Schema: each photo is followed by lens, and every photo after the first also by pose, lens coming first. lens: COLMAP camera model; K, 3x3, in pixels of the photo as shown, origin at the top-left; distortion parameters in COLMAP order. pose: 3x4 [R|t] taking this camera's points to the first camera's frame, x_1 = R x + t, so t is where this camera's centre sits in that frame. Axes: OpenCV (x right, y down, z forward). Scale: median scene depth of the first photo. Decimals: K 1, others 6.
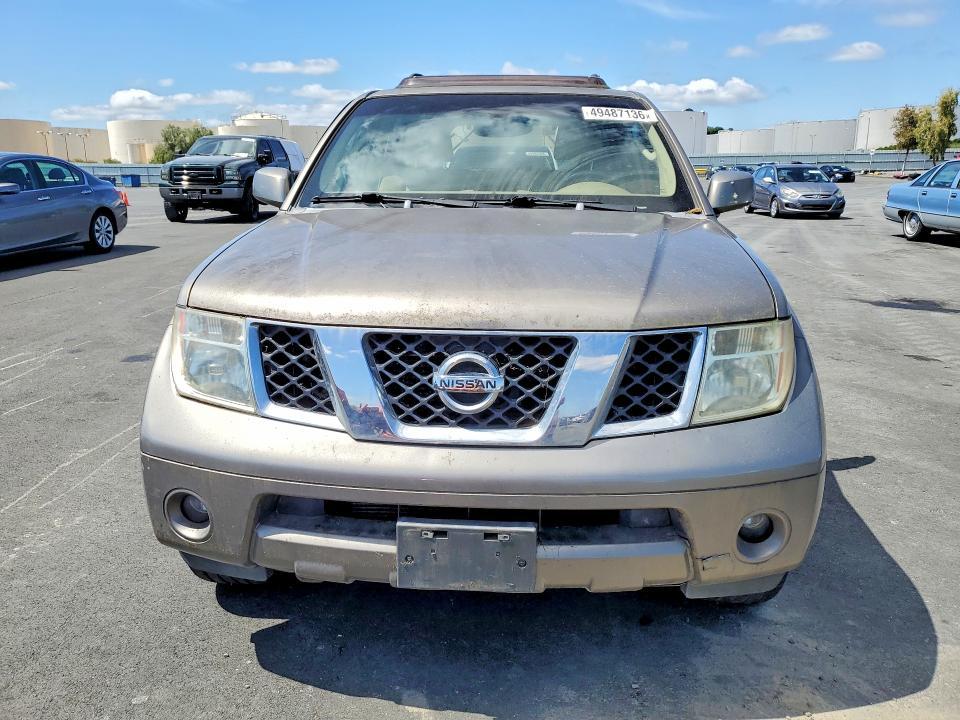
lens RADIAL K [[751.9, 0, 478.3], [0, 751.9, 362.2], [0, 0, 1]] dist [0.009547, 0.017319]
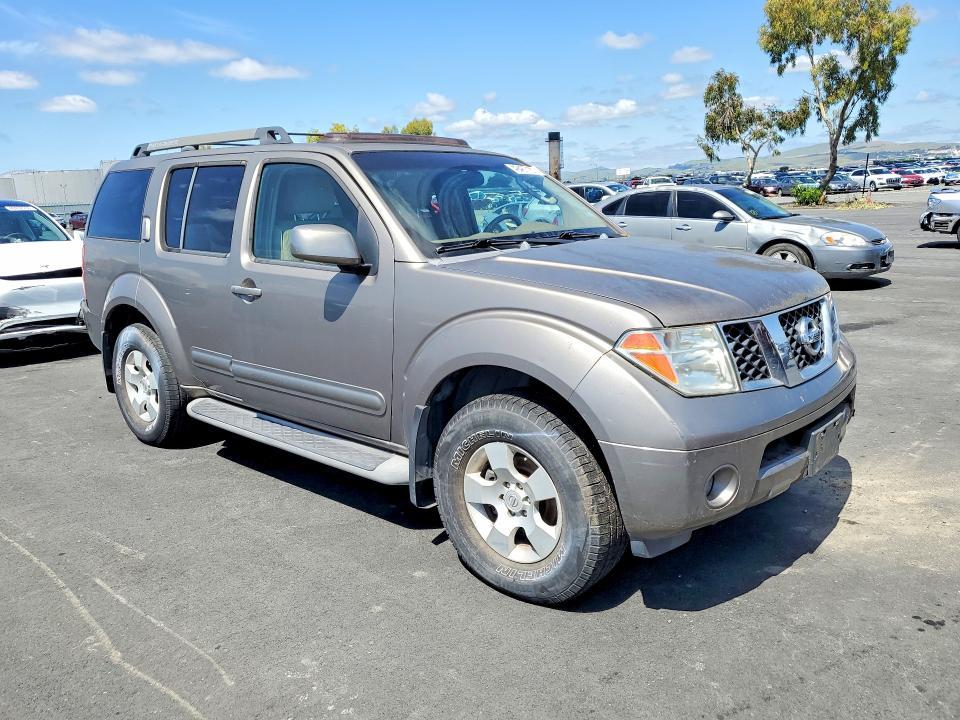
lens RADIAL K [[751.9, 0, 481.4], [0, 751.9, 360.8], [0, 0, 1]] dist [0.009547, 0.017319]
pose [[0.613507, -0.200908, 0.763705, -1.263395], [0.249100, 0.966956, 0.054268, -0.136337], [-0.749372, 0.156945, 0.643281, 0.375511]]
